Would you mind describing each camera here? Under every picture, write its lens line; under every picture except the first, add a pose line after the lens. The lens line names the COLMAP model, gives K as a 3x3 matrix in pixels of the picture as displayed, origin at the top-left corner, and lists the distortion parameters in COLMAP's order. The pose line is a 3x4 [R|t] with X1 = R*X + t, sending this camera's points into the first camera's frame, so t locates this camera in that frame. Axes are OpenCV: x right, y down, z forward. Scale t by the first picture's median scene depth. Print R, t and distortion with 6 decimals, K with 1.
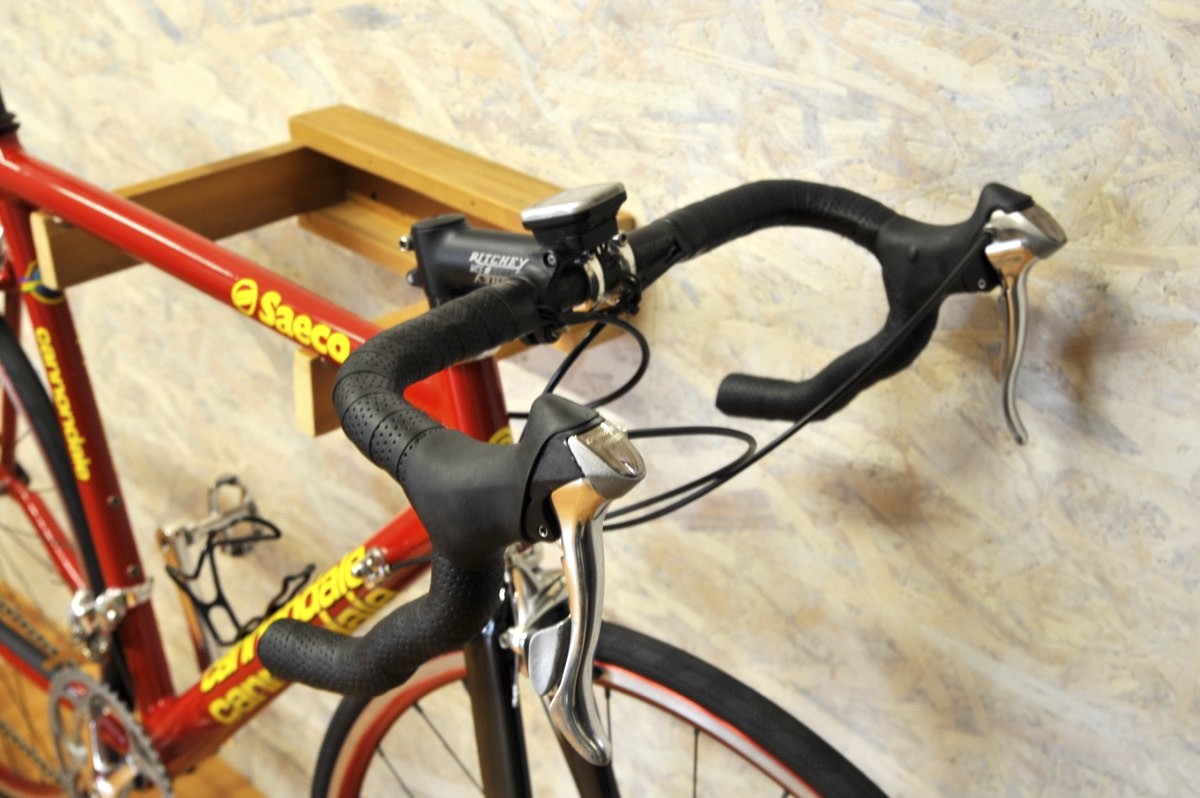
lens RADIAL K [[1659.6, 0, 640.1], [0, 1659.6, 388.9], [0, 0, 1]] dist [0.089342, 0.167342]
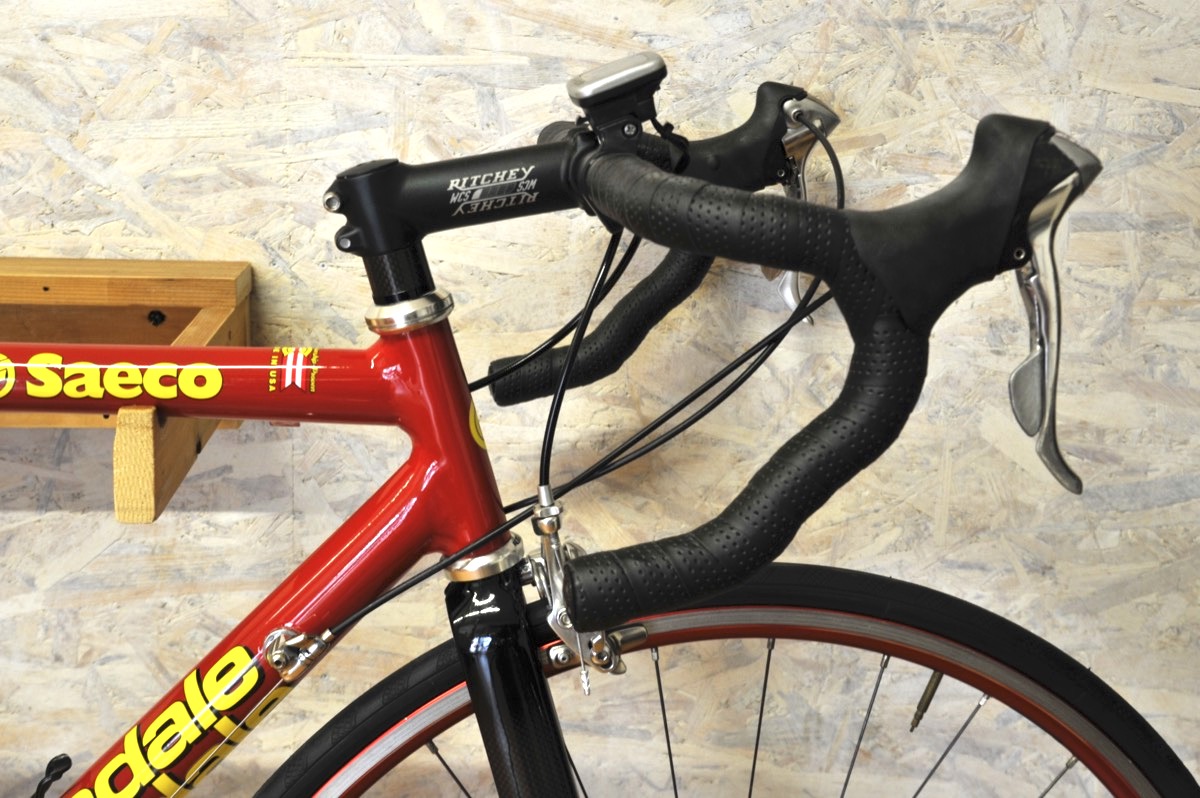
lens RADIAL K [[1659.6, 0, 640.1], [0, 1659.6, 388.9], [0, 0, 1]] dist [0.089342, 0.167342]
pose [[0.678175, -0.193544, 0.708956, -0.567565], [0.331564, 0.941514, -0.060136, 0.090709], [-0.655853, 0.275847, 0.702684, 0.286143]]
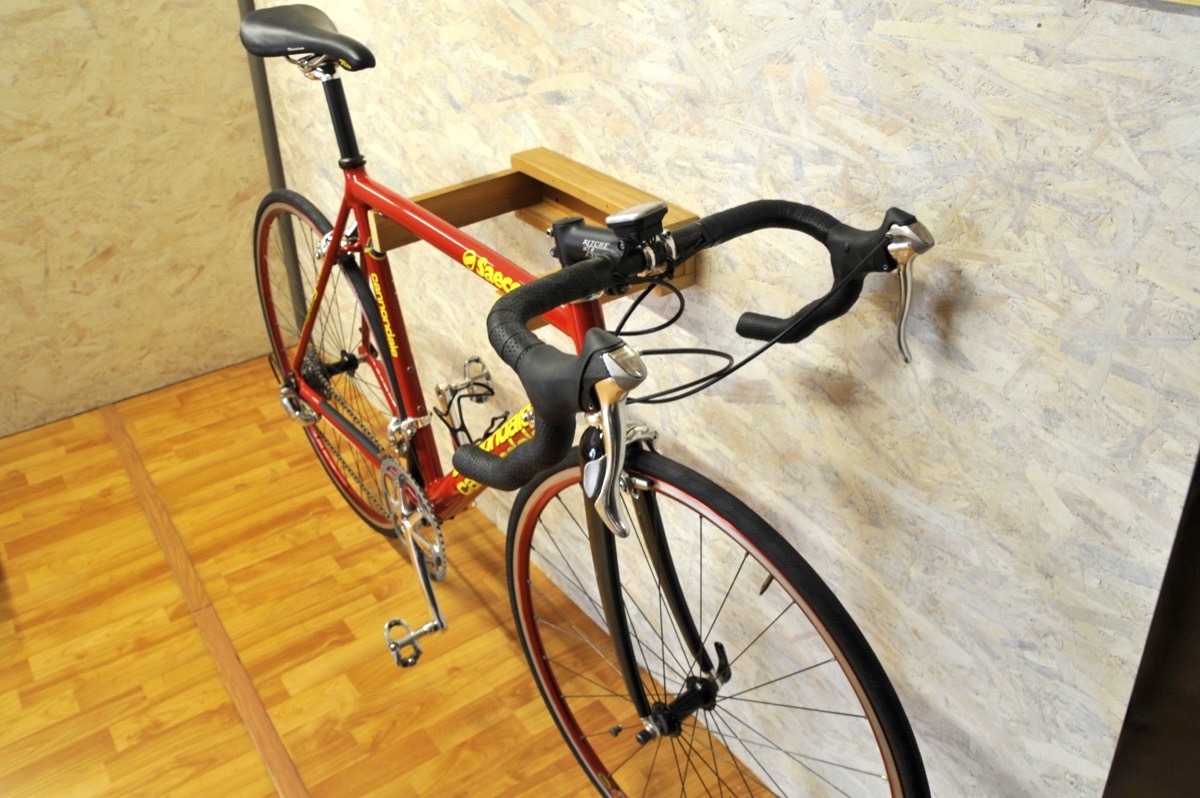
lens RADIAL K [[985.4, 0, 623.9], [0, 985.4, 397.5], [0, 0, 1]] dist [-0.167698, 0.150764]
pose [[0.989833, 0.046765, -0.134329, 0.070581], [-0.034023, 0.994835, 0.095636, -0.014677], [0.138108, -0.090093, 0.986311, -0.012797]]
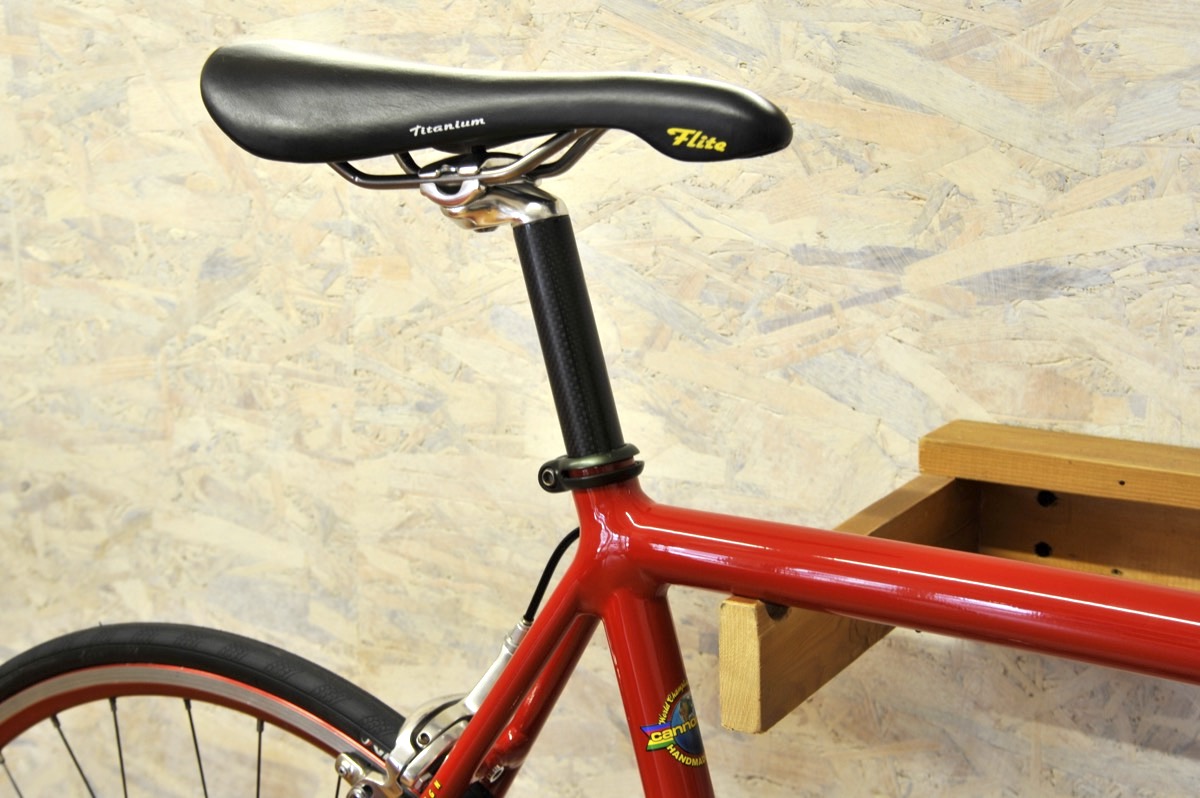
lens RADIAL K [[1659.6, 0, 640.1], [0, 1659.6, 388.9], [0, 0, 1]] dist [0.089342, 0.167342]
pose [[0.976772, -0.067913, 0.203235, -0.569109], [0.121236, 0.957199, -0.262815, -0.030466], [-0.176688, 0.281350, 0.943199, 0.512638]]
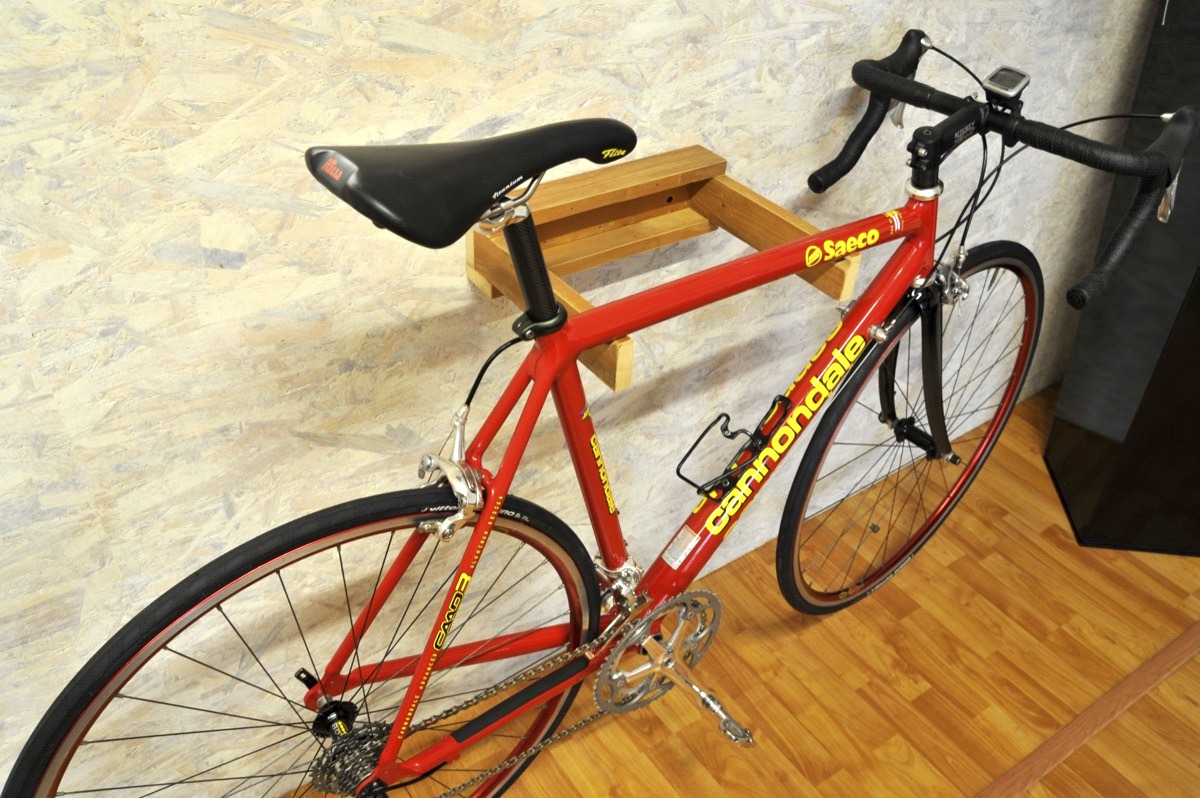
lens RADIAL K [[985.4, 0, 623.9], [0, 985.4, 397.5], [0, 0, 1]] dist [-0.167698, 0.150764]
pose [[0.166671, -0.612439, 0.772748, -1.091796], [0.401583, 0.757928, 0.514078, -0.517271], [-0.900529, 0.224640, 0.372270, 0.834472]]
